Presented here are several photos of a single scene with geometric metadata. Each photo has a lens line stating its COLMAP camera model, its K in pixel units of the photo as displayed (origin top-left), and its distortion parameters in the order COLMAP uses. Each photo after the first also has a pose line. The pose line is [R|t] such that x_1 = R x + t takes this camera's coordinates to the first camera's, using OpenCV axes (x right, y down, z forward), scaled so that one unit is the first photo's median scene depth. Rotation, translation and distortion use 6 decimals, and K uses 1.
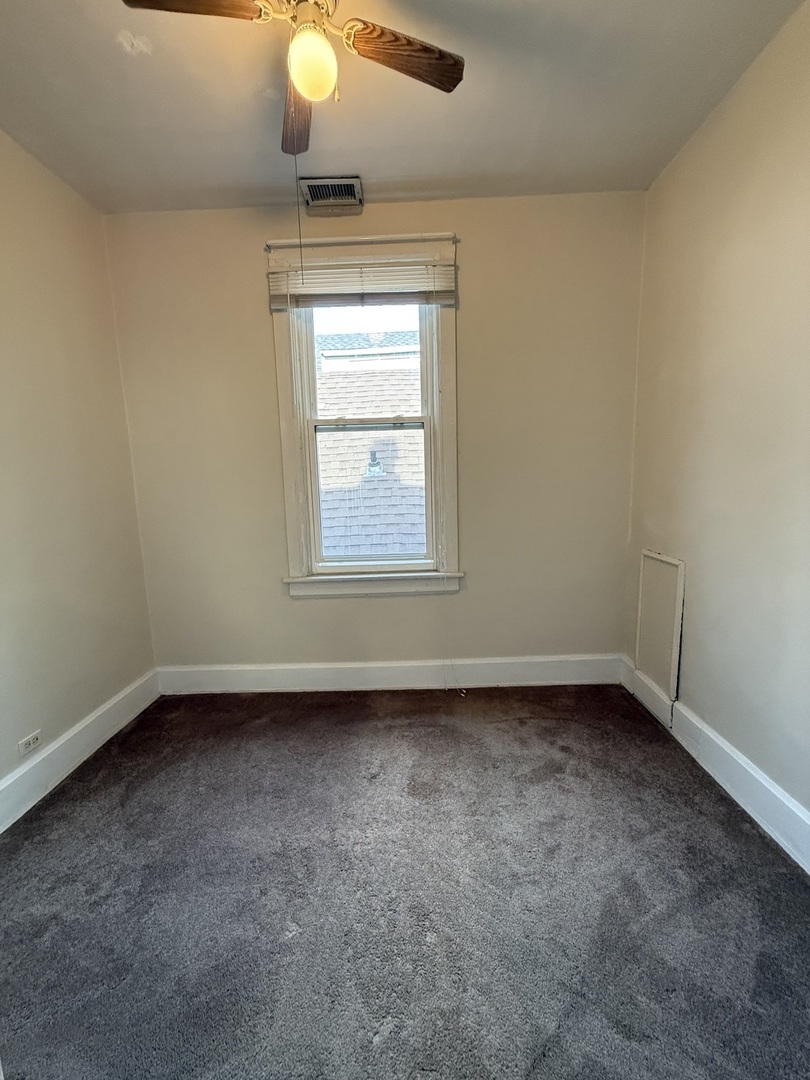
lens RADIAL K [[431.6, 0, 405.2], [0, 431.6, 537.8], [0, 0, 1]] dist [0.000061, 0.000352]
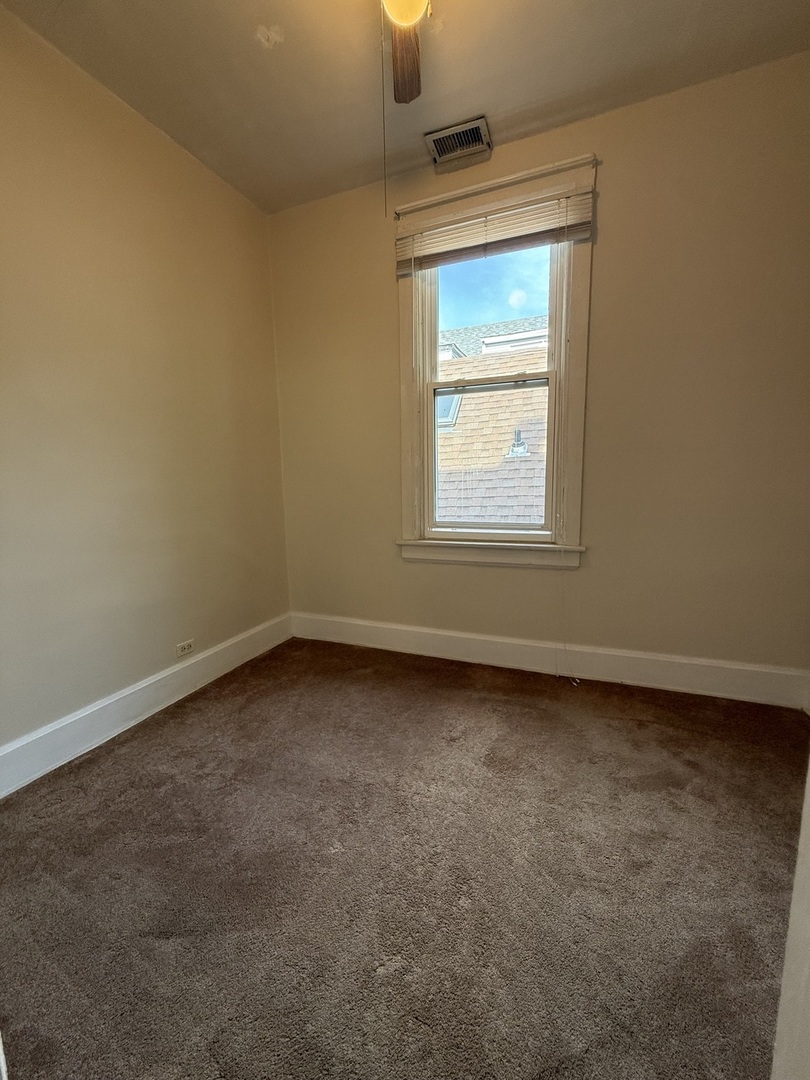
lens RADIAL K [[431.6, 0, 405.2], [0, 431.6, 537.8], [0, 0, 1]] dist [0.000061, 0.000352]
pose [[0.931185, 0.063201, -0.359026, 0.132146], [-0.060406, 0.997993, 0.019010, 0.083442], [0.359507, 0.003986, 0.933134, 0.054821]]
